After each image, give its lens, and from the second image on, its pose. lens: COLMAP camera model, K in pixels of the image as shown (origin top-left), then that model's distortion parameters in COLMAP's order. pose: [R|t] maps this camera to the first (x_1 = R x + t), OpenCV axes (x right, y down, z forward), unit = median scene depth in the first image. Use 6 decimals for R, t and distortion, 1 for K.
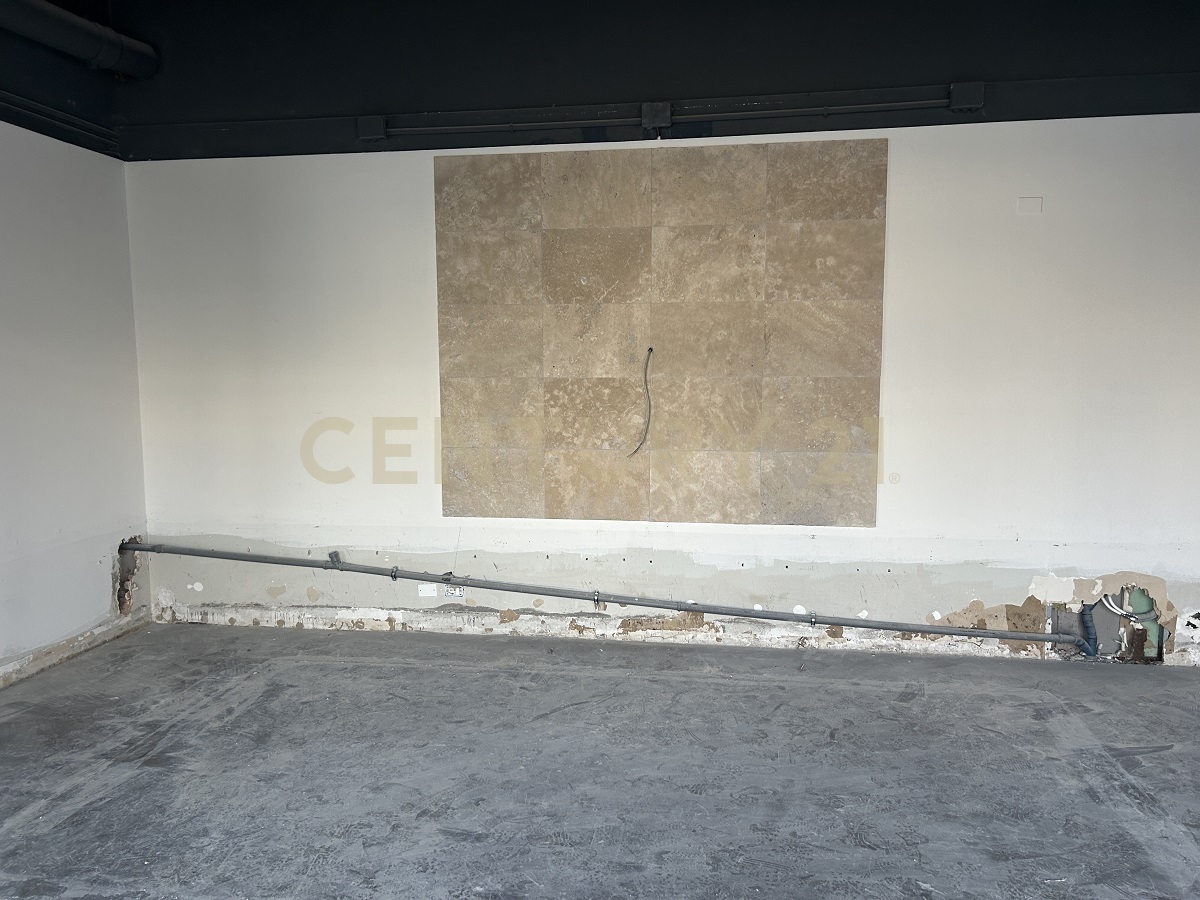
lens RADIAL K [[904.2, 0, 602.5], [0, 904.2, 455.8], [0, 0, 1]] dist [0.079955, -0.089623]
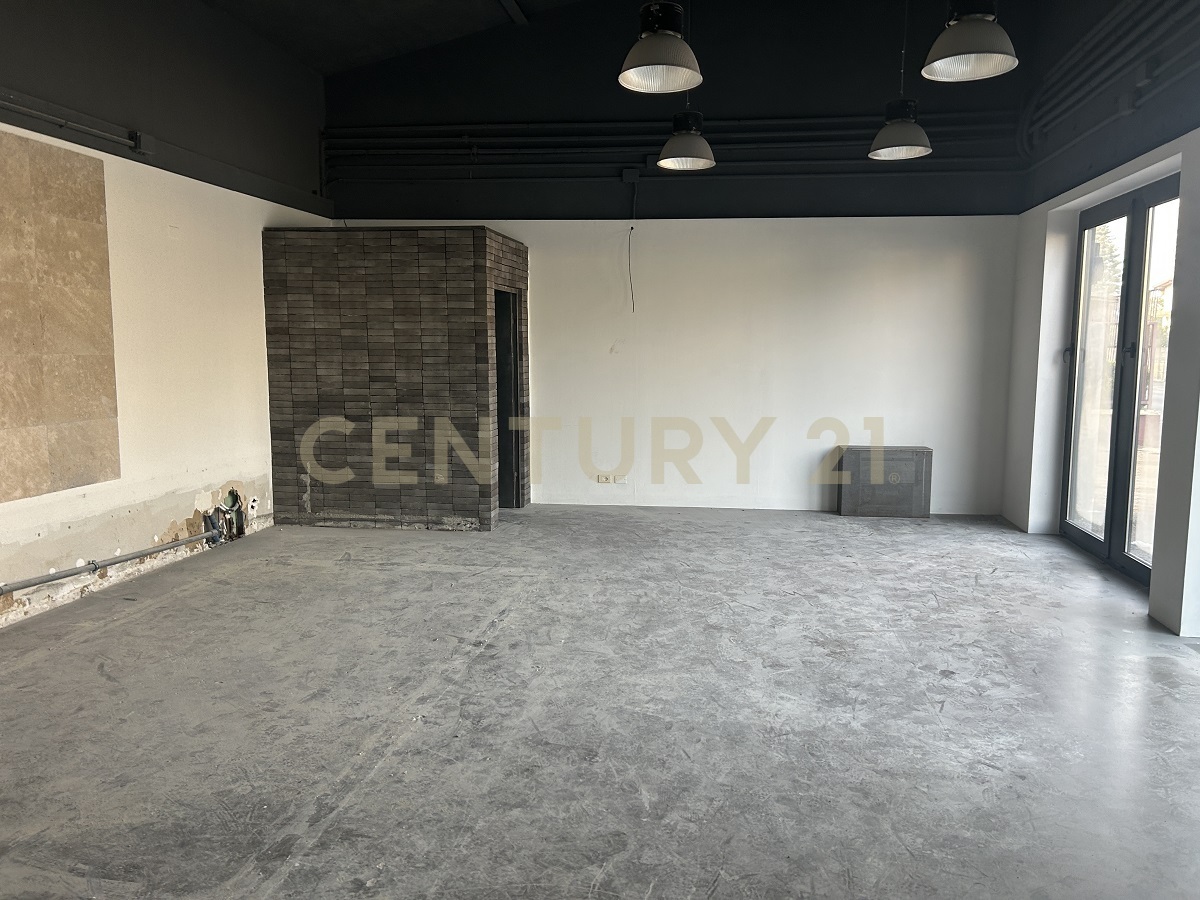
lens RADIAL K [[907.0, 0, 599.1], [0, 907.0, 447.8], [0, 0, 1]] dist [0.057631, -0.055090]
pose [[0.010154, -0.105096, 0.994410, -0.918742], [0.100230, 0.989560, 0.103560, -0.025043], [-0.994912, 0.098618, 0.020582, 0.336838]]
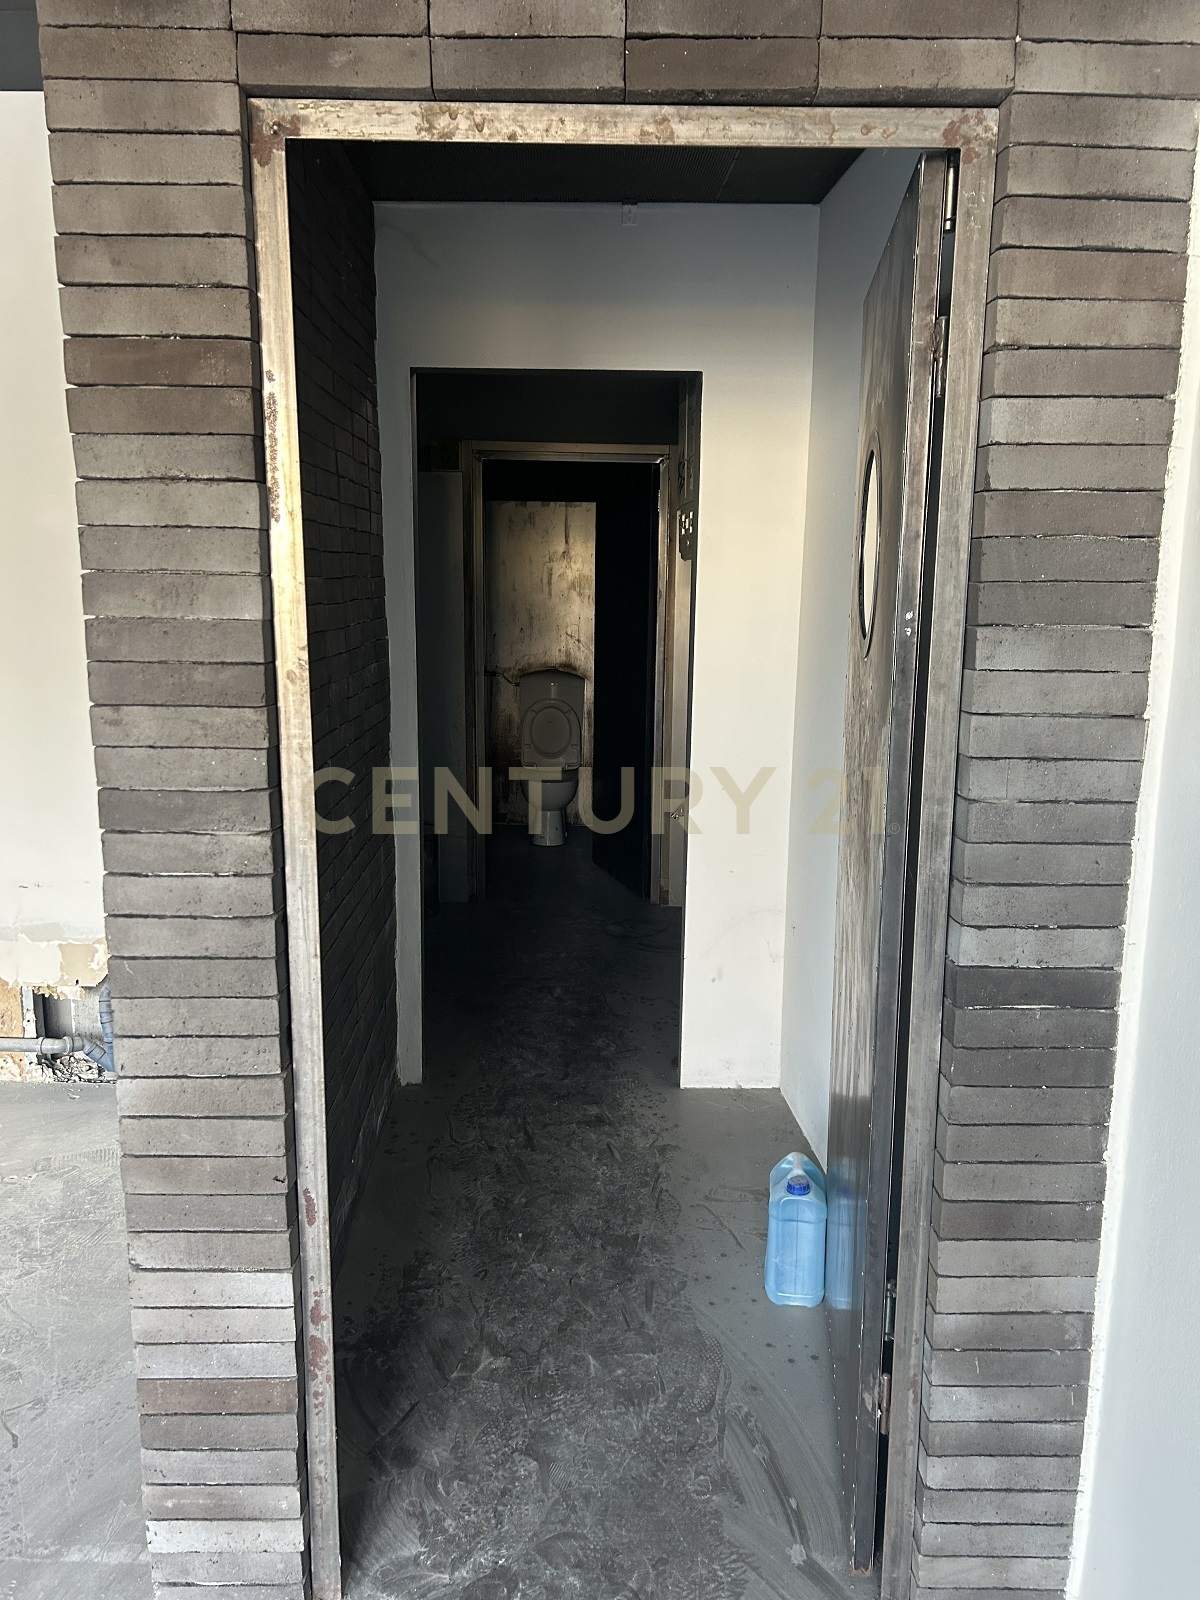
lens RADIAL K [[1209.3, 0, 600.0], [0, 1209.3, 800.0], [0, 0, 1]] dist [0.057631, -0.055090]
pose [[0.986841, -0.011534, 0.161283, 0.713980], [-0.001550, 0.996732, 0.080764, -0.018412], [-0.161687, -0.079951, 0.983598, 0.193865]]
